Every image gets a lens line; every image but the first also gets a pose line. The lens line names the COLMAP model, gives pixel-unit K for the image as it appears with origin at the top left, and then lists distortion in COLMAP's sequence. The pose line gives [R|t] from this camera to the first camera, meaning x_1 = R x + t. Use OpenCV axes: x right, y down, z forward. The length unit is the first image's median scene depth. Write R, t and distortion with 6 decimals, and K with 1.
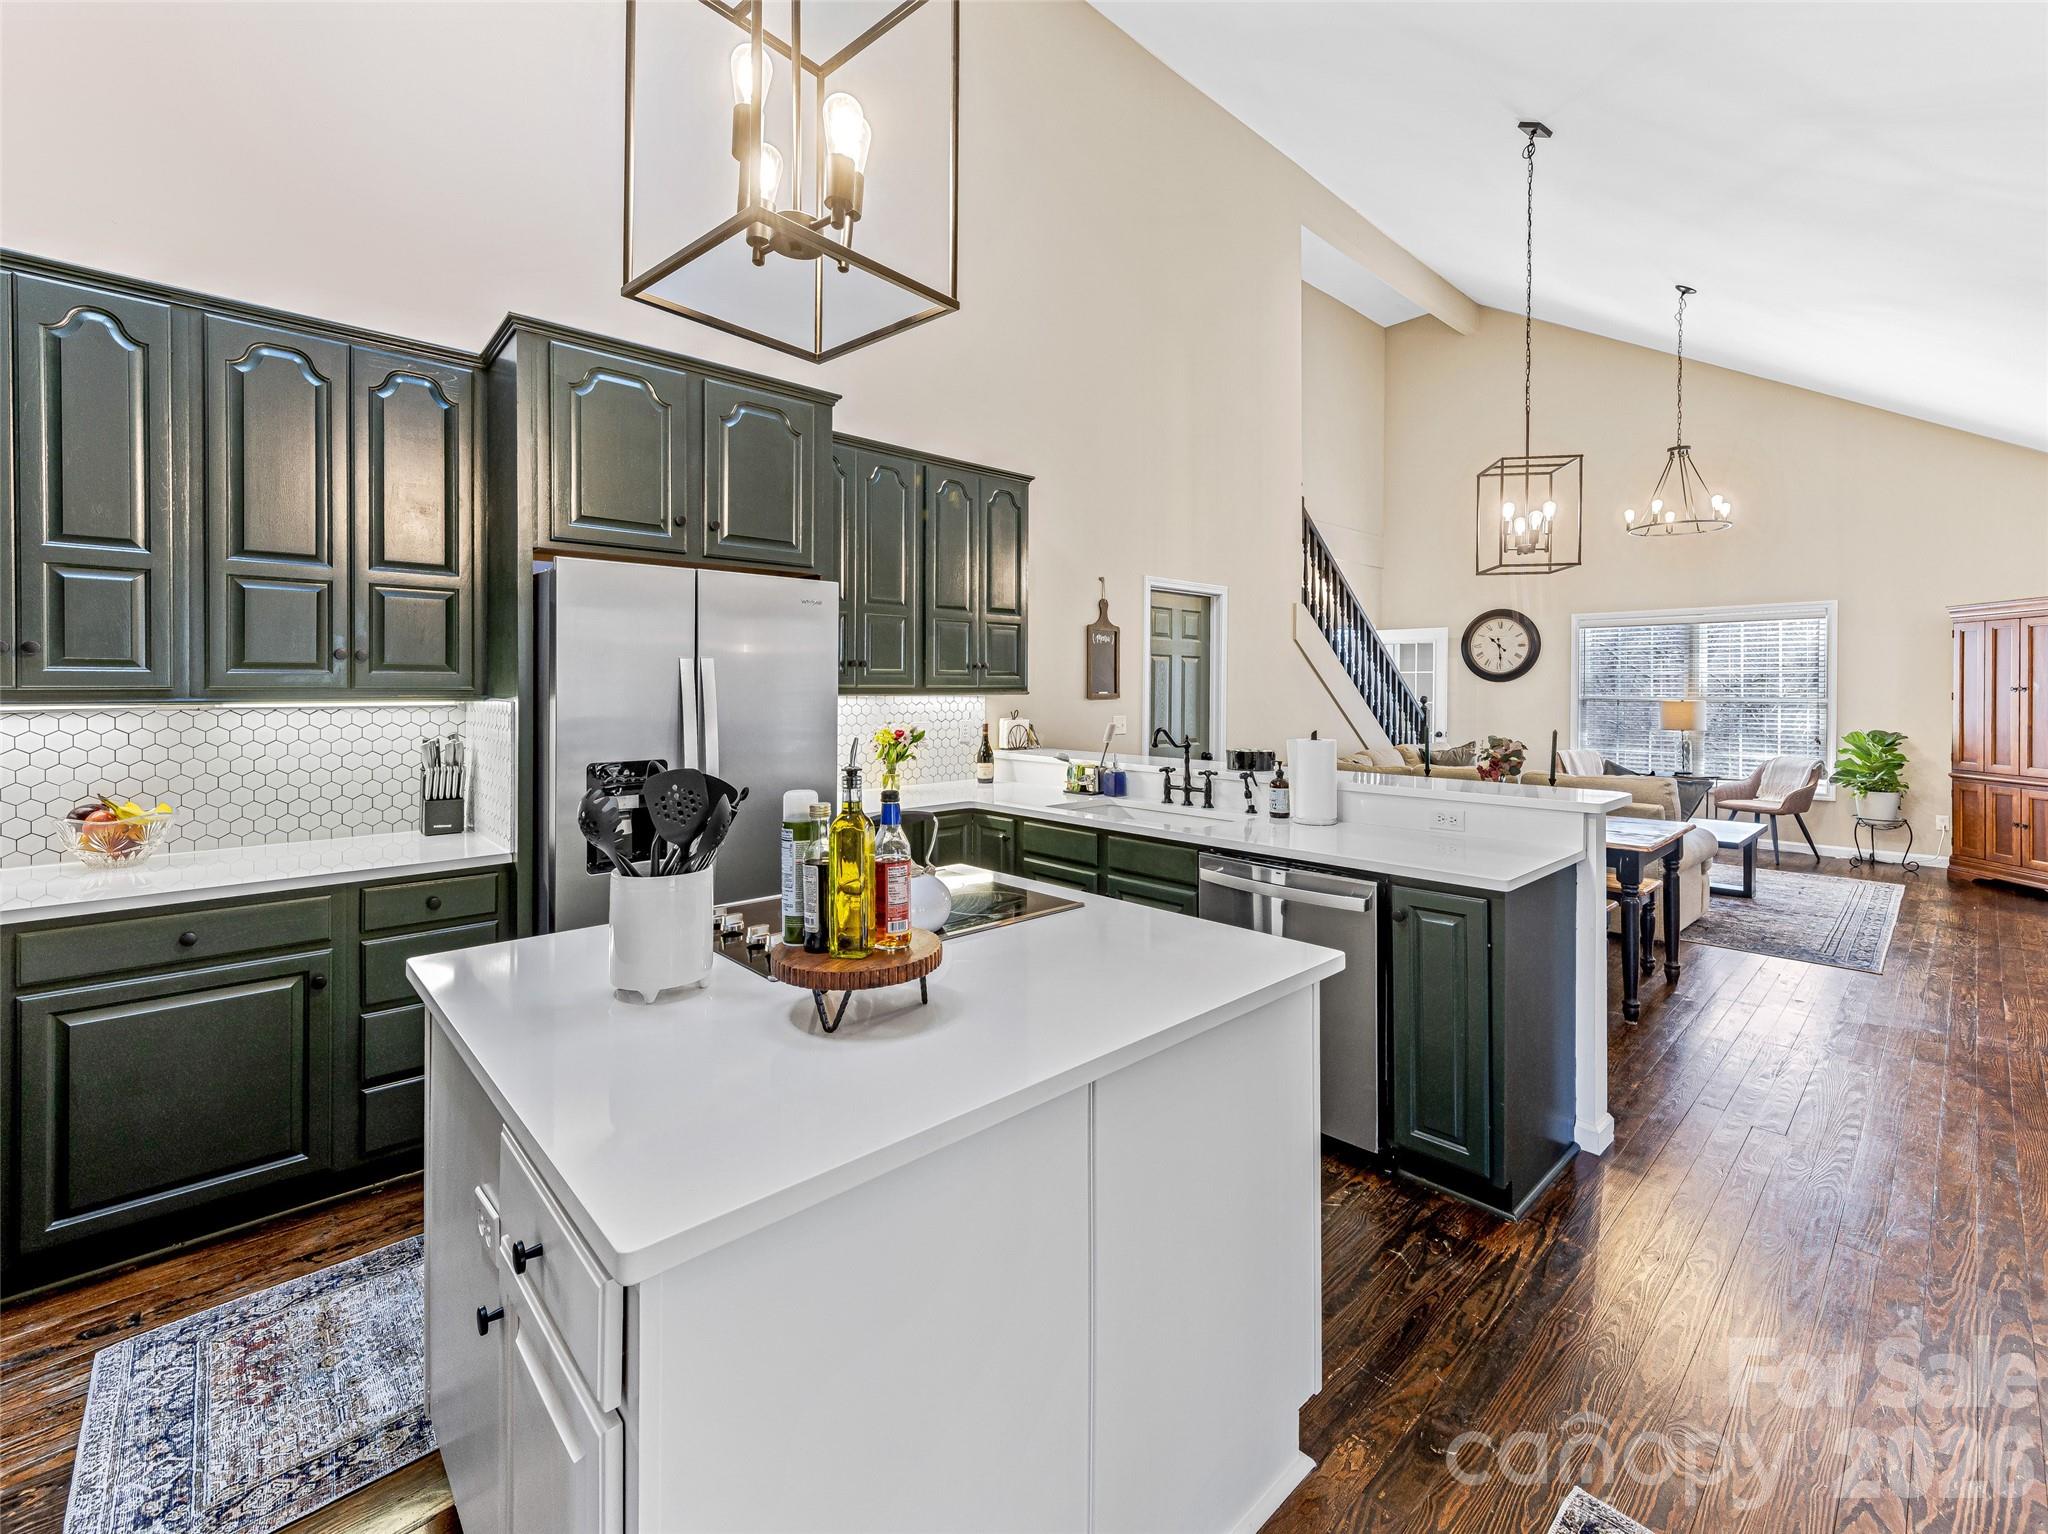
lens RADIAL K [[868.2, 0, 1027.7], [0, 868.2, 696.1], [0, 0, 1]] dist [0.008623, -0.001212]
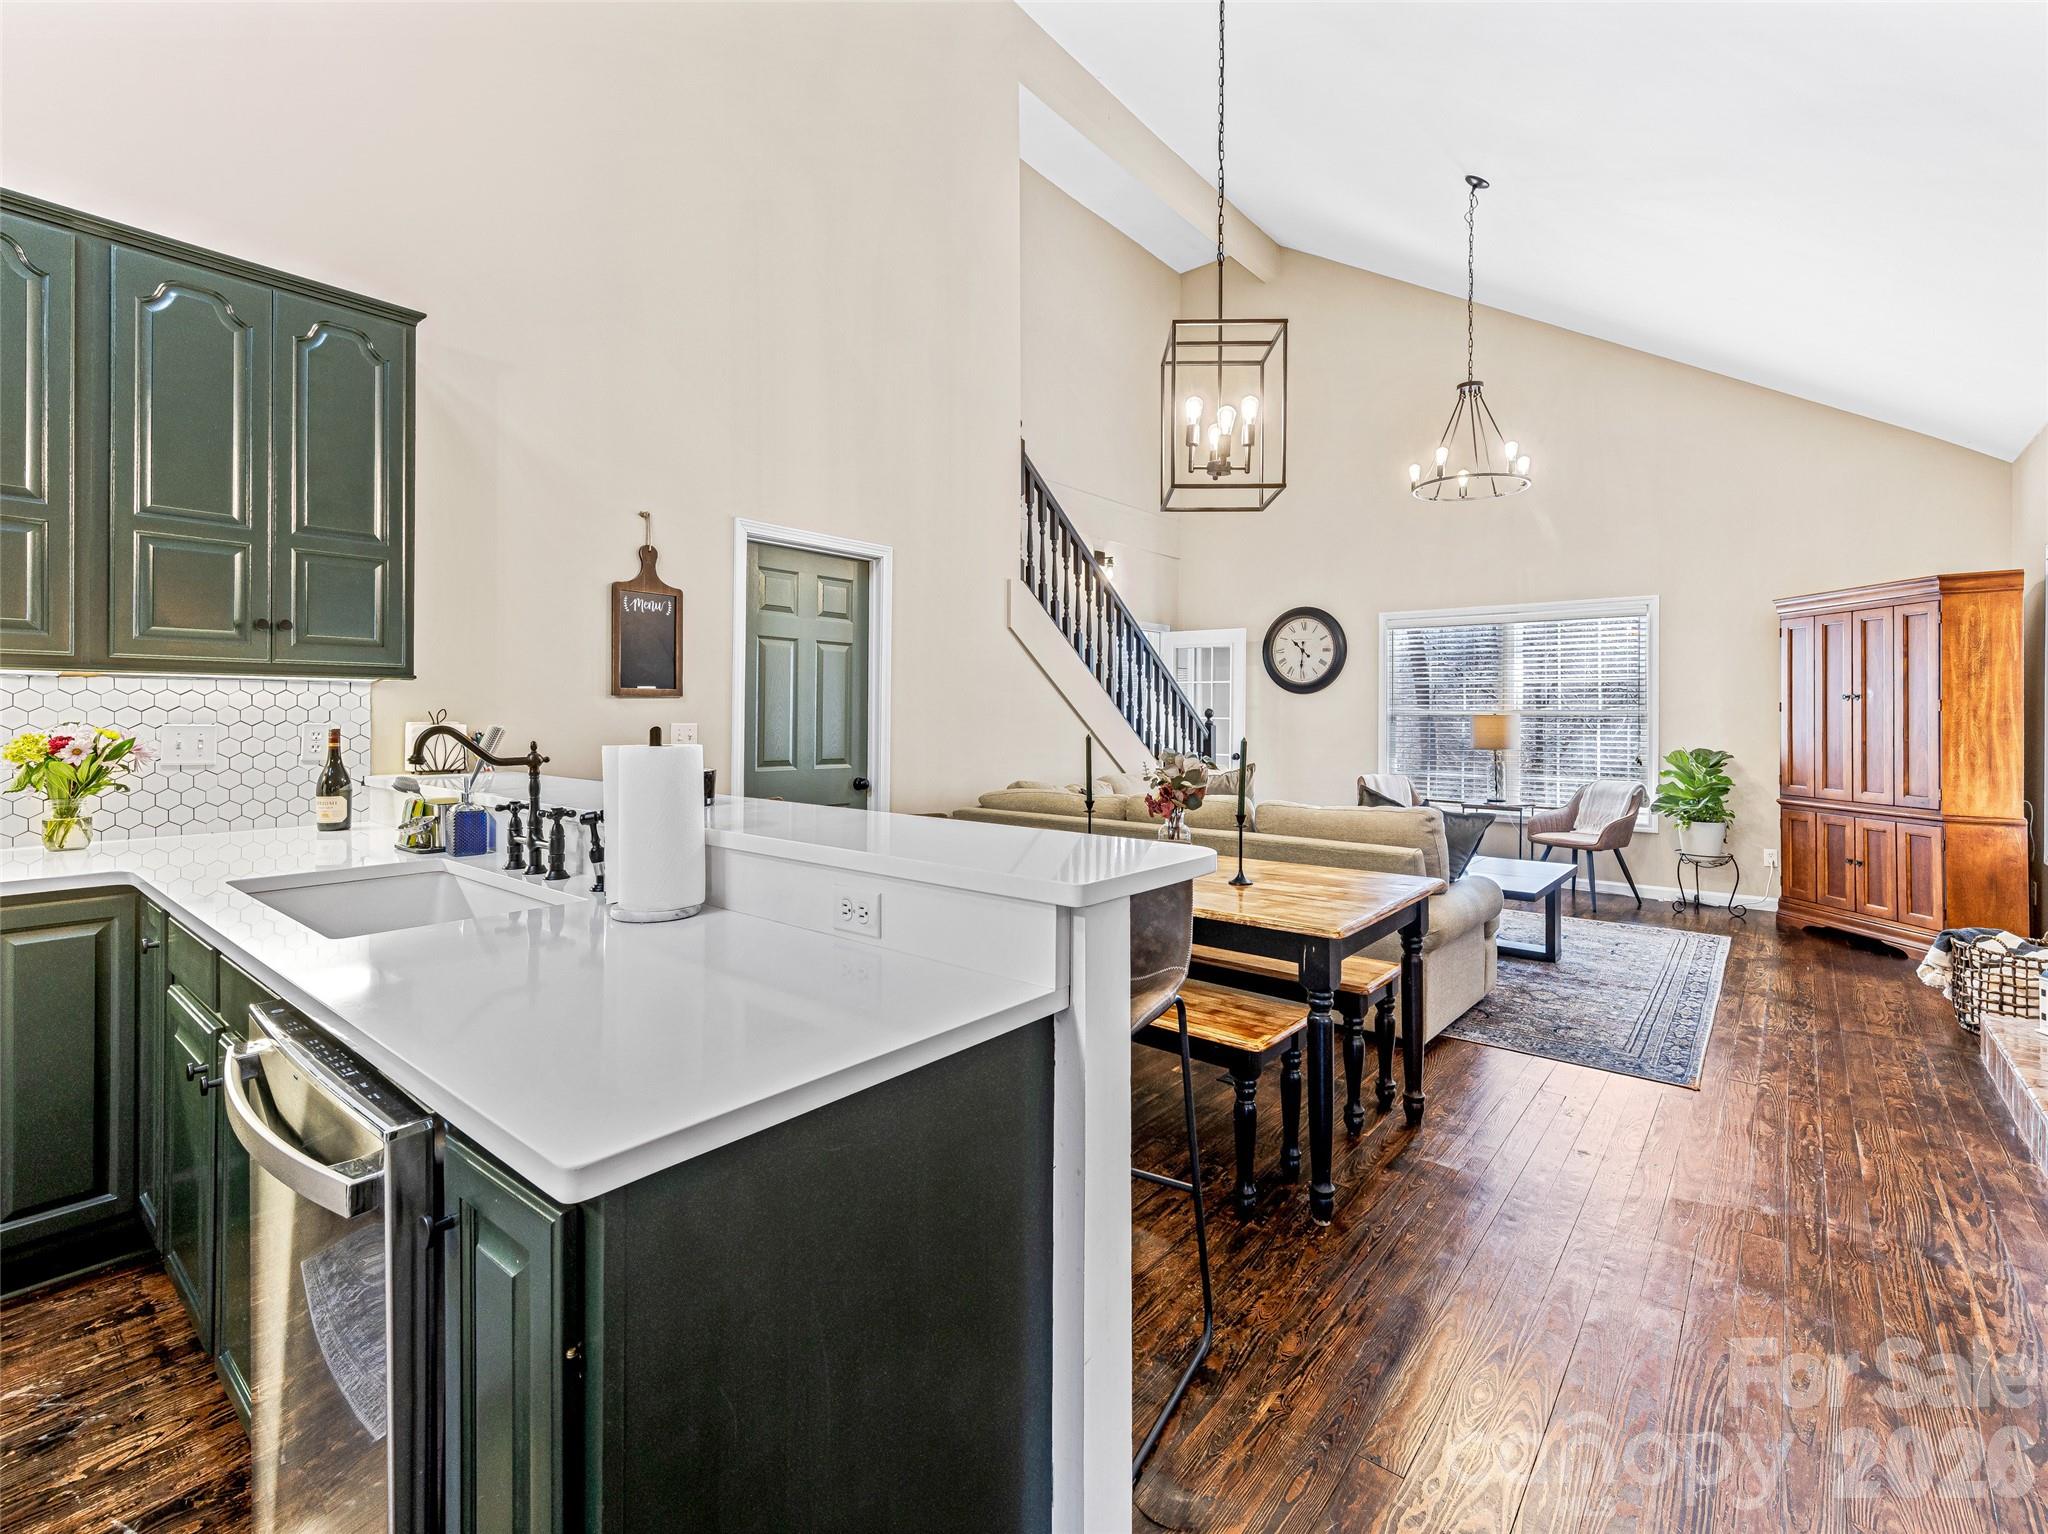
lens RADIAL K [[925.6, 0, 1018.3], [0, 925.6, 710.1], [0, 0, 1]] dist [0.009937, -0.002057]
pose [[0.991459, 0.005169, 0.130318, 0.236542], [-0.003578, 0.999916, -0.012441, 0.018268], [-0.130372, 0.011869, 0.991394, 0.230314]]
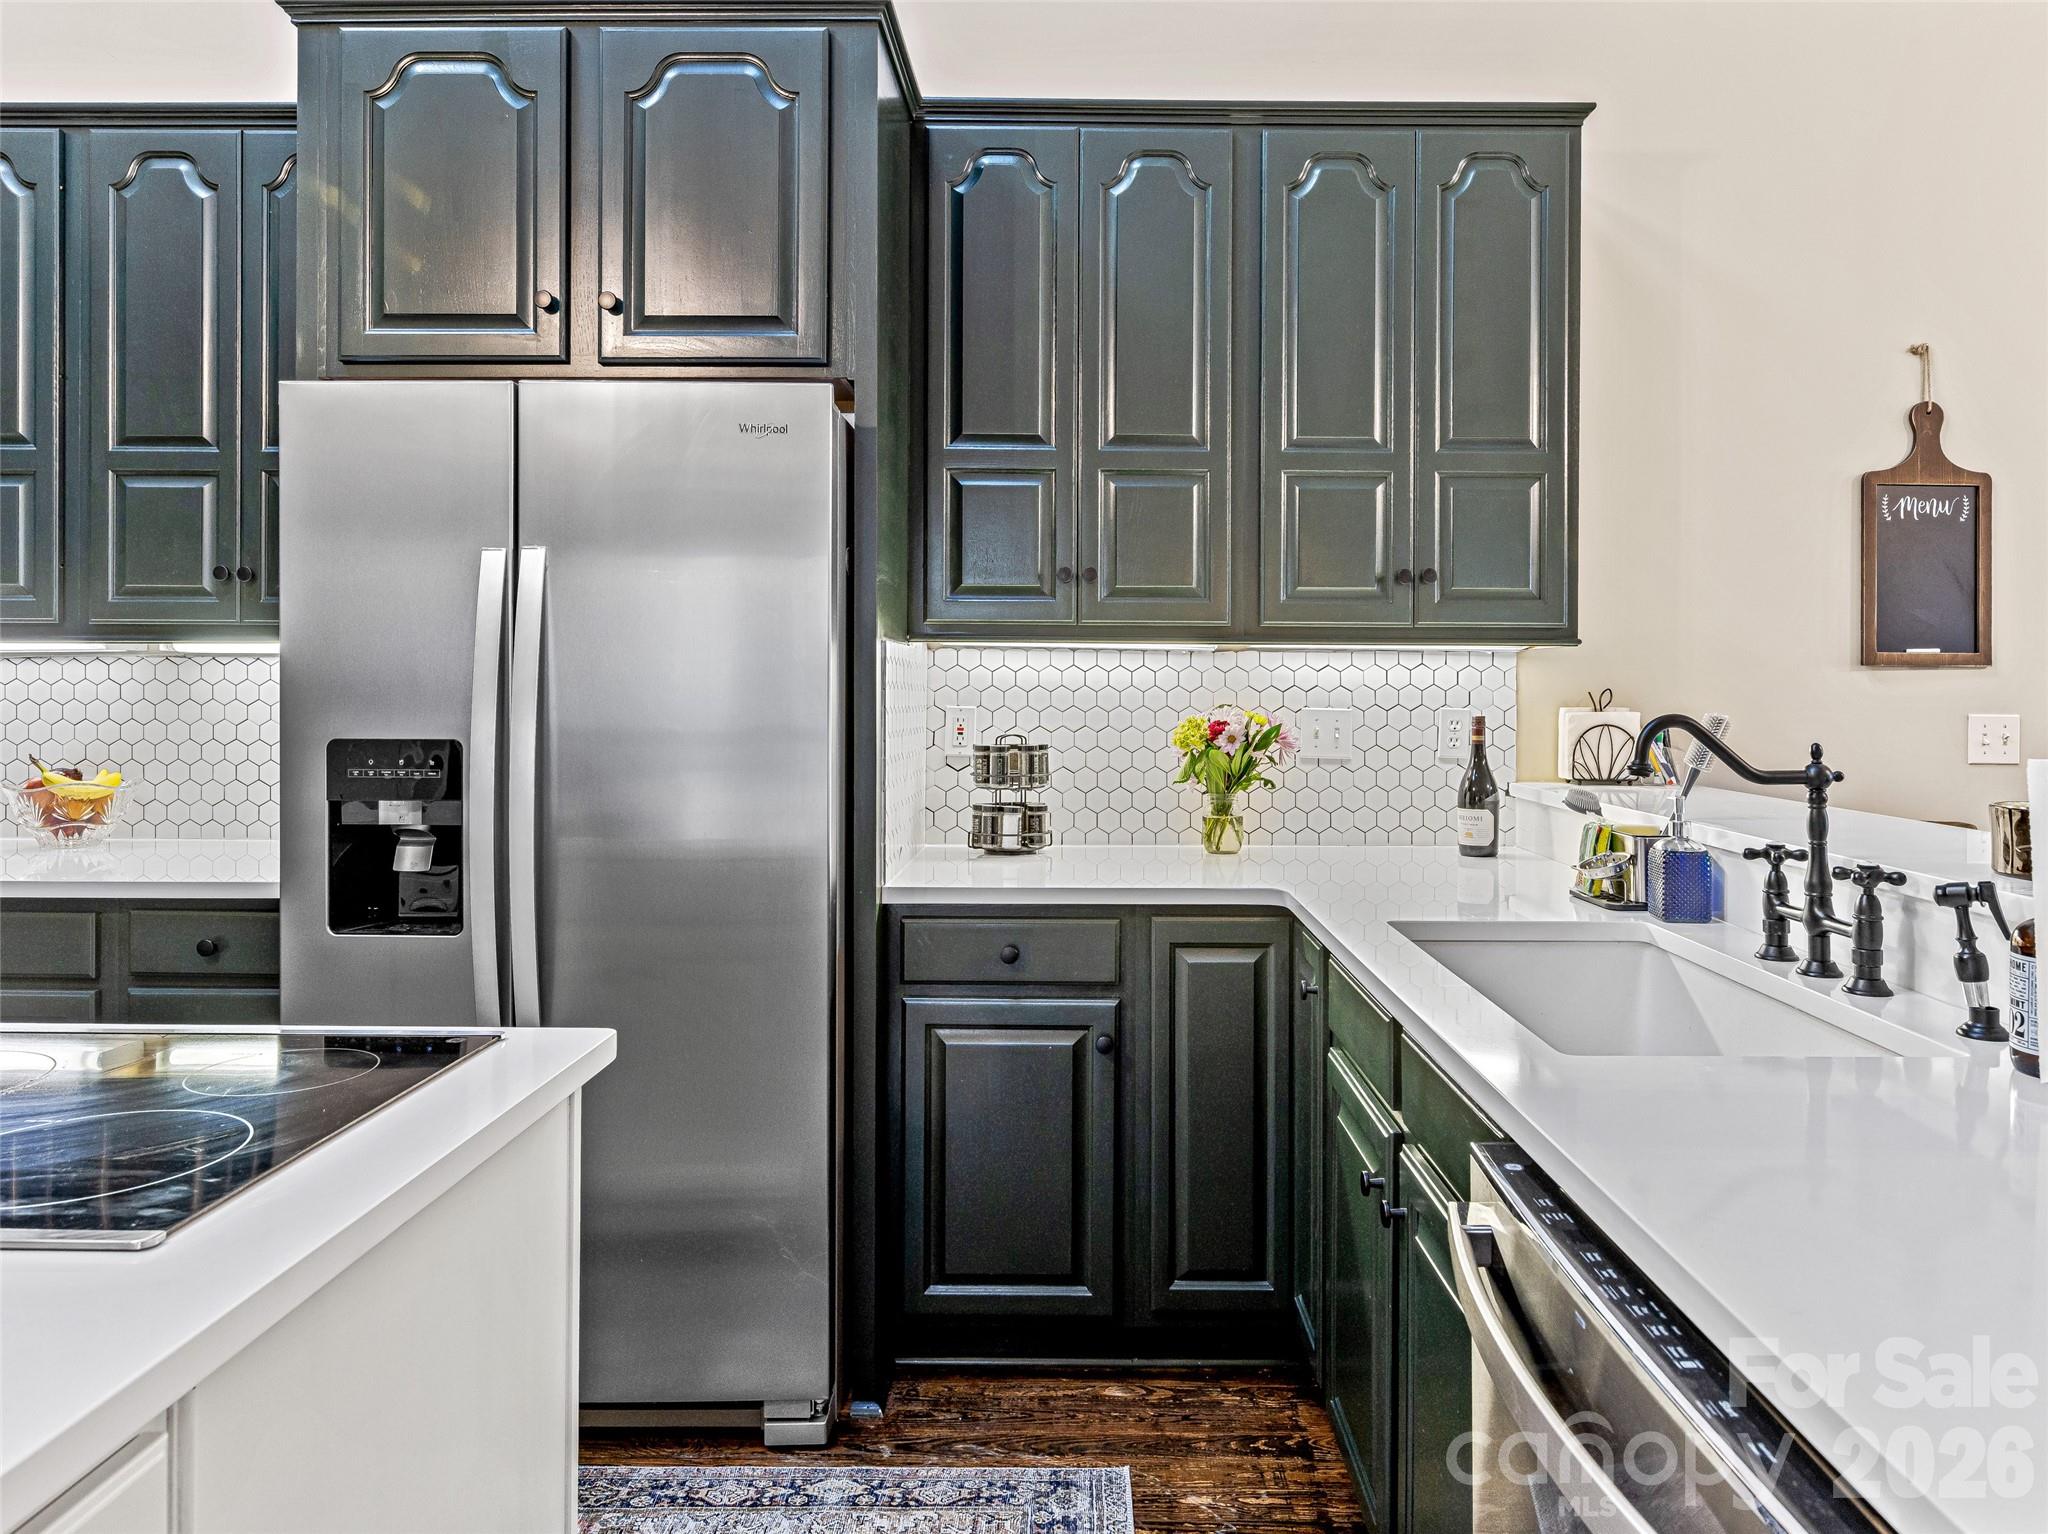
lens RADIAL K [[1342.2, 0, 1080.4], [0, 1342.2, 687.5], [0, 0, 1]] dist [0.004884, -0.001940]
pose [[0.736790, 0.002934, -0.676116, 0.182513], [-0.011482, 0.999901, -0.008174, 0.018396], [0.676025, 0.013786, 0.736750, 0.278111]]
